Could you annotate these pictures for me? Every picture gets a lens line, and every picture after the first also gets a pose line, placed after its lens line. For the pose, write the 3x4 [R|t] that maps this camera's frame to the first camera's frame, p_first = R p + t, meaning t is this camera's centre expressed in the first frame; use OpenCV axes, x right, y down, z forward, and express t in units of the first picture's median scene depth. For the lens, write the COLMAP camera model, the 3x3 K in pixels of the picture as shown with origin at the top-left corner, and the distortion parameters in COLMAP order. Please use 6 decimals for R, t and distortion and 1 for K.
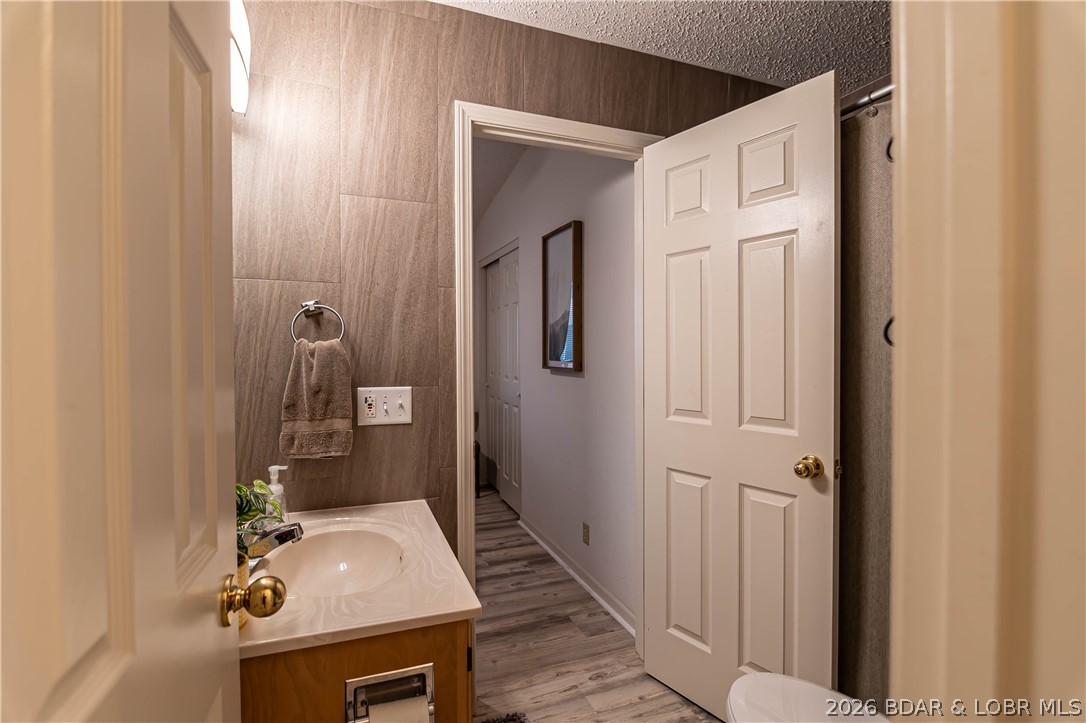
lens RADIAL K [[523.6, 0, 541.4], [0, 523.6, 355.0], [0, 0, 1]] dist [-0.003900, -0.004051]
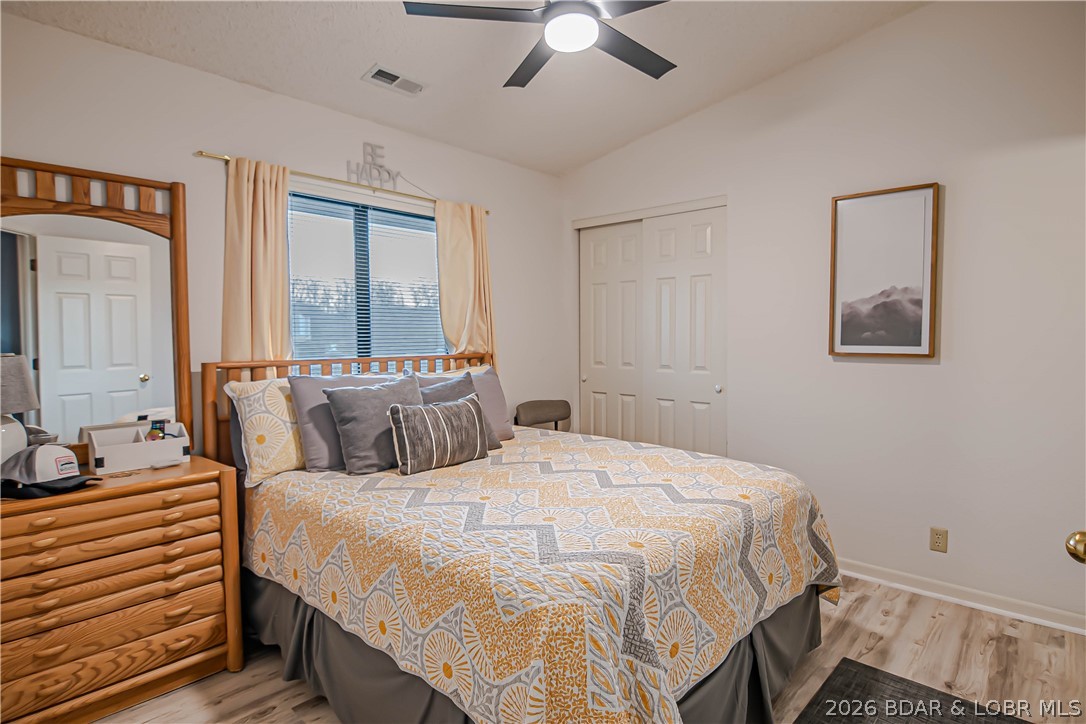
lens RADIAL K [[584.3, 0, 544.9], [0, 584.3, 359.5], [0, 0, 1]] dist [0.003028, -0.000184]
pose [[0.887436, -0.024628, 0.460273, -0.954984], [0.012730, 0.999500, 0.028936, -0.000293], [-0.460756, -0.019820, 0.887306, 0.435447]]
